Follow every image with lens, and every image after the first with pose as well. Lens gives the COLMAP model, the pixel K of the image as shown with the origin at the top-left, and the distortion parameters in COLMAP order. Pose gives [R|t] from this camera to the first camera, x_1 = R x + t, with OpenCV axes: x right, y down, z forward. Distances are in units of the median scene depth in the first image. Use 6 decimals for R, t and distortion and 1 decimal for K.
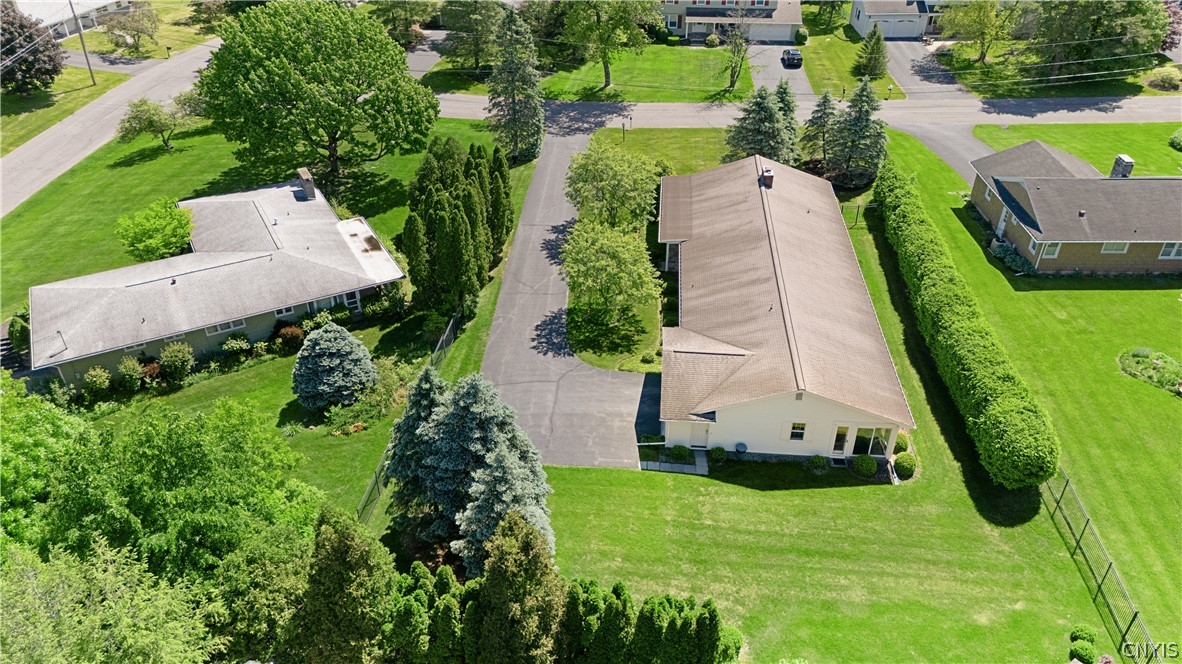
lens RADIAL K [[862.9, 0, 591.0], [0, 862.9, 332.0], [0, 0, 1]] dist [0.035306, -0.006174]
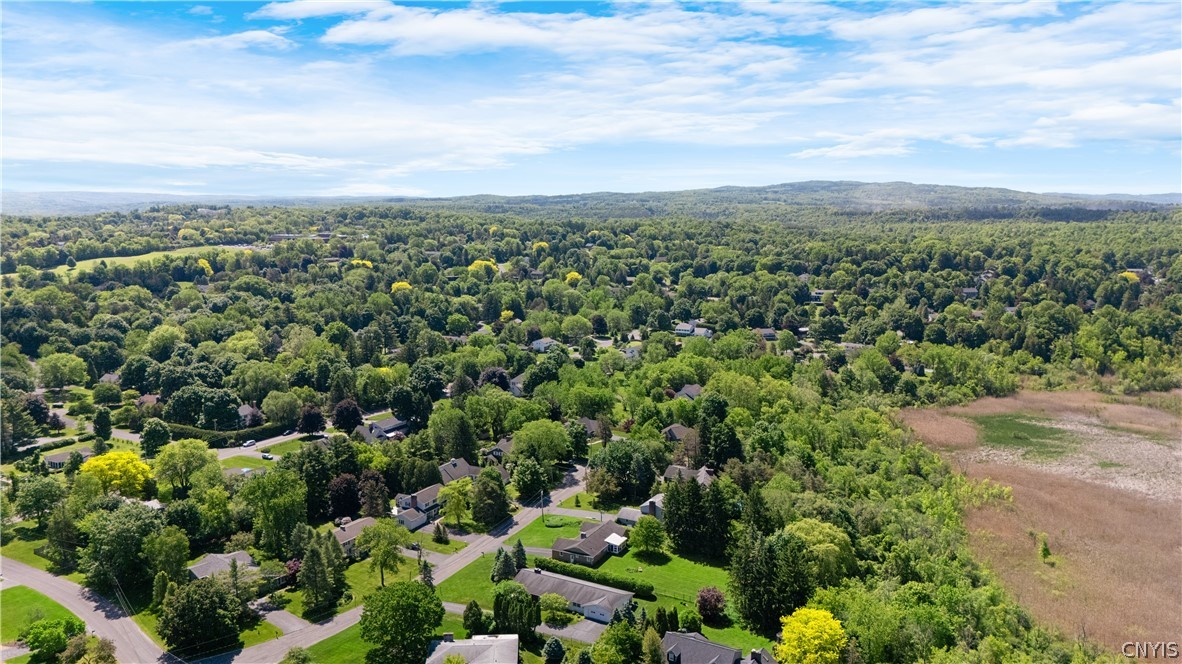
lens RADIAL K [[862.9, 0, 591.0], [0, 862.9, 332.0], [0, 0, 1]] dist [0.035306, -0.006174]
pose [[0.413678, -0.118248, 0.902711, -3.075473], [0.508225, 0.852652, -0.121209, -0.526894], [-0.755366, 0.508922, 0.412820, -1.218668]]
